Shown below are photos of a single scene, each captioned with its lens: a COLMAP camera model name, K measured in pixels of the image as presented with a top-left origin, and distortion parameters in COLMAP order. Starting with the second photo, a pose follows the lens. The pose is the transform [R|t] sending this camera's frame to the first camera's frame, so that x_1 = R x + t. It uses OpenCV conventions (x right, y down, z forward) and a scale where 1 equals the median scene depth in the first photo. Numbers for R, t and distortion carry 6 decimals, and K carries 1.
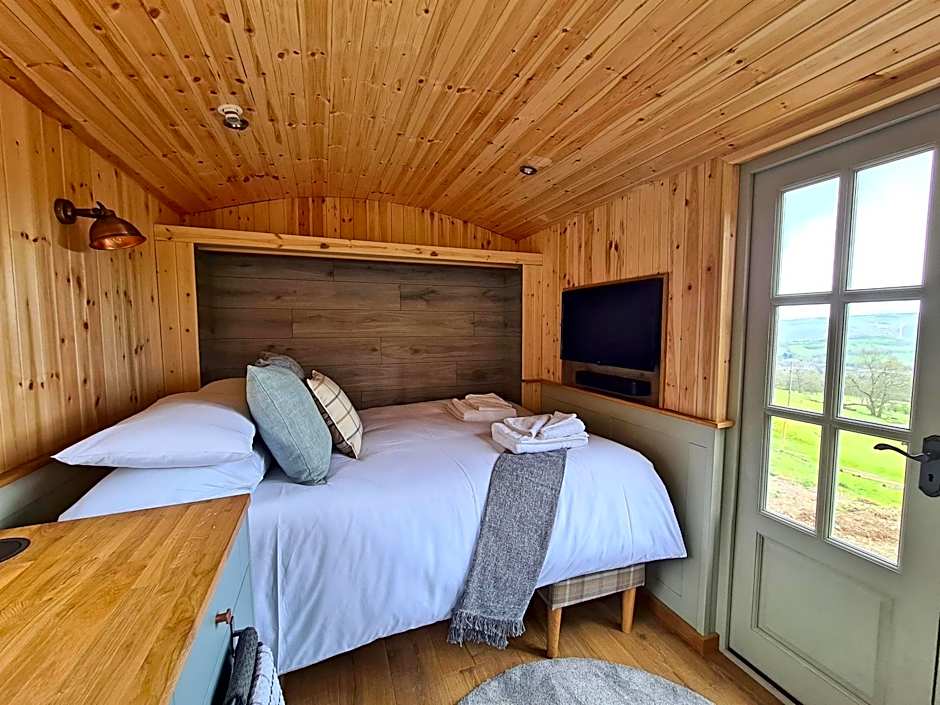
lens RADIAL K [[380.3, 0, 470.0], [0, 380.3, 352.5], [0, 0, 1]] dist [-0.008672, 0.000751]
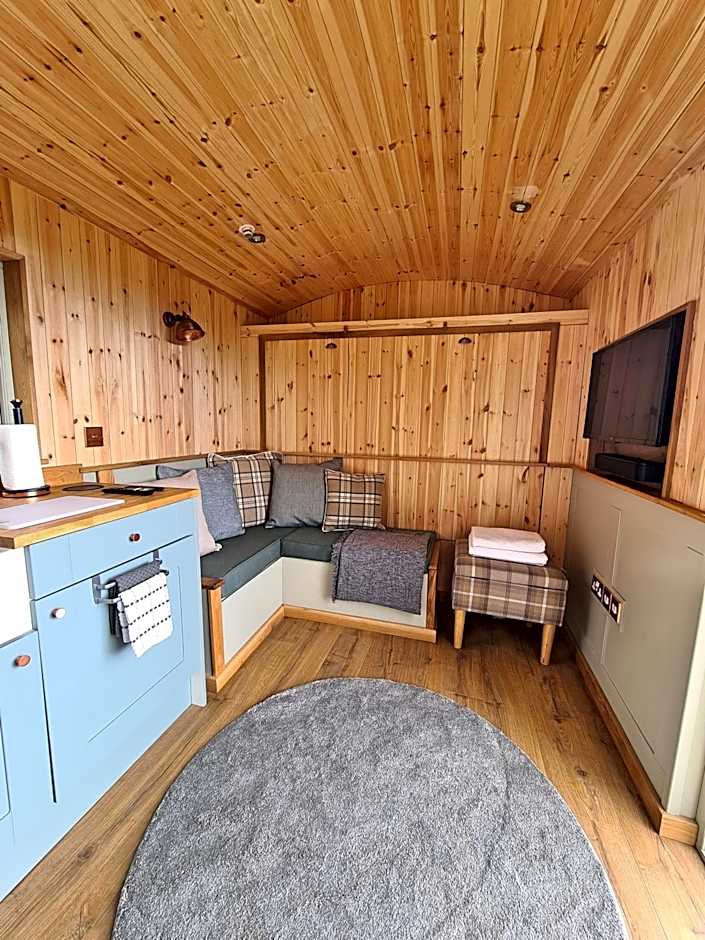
lens RADIAL K [[380.3, 0, 352.5], [0, 380.3, 470.0], [0, 0, 1]] dist [-0.008672, 0.000751]
pose [[0.802291, 0.095418, -0.589257, 0.481562], [-0.065913, 0.995266, 0.071421, 0.088829], [0.593283, -0.018461, 0.804782, 0.089612]]
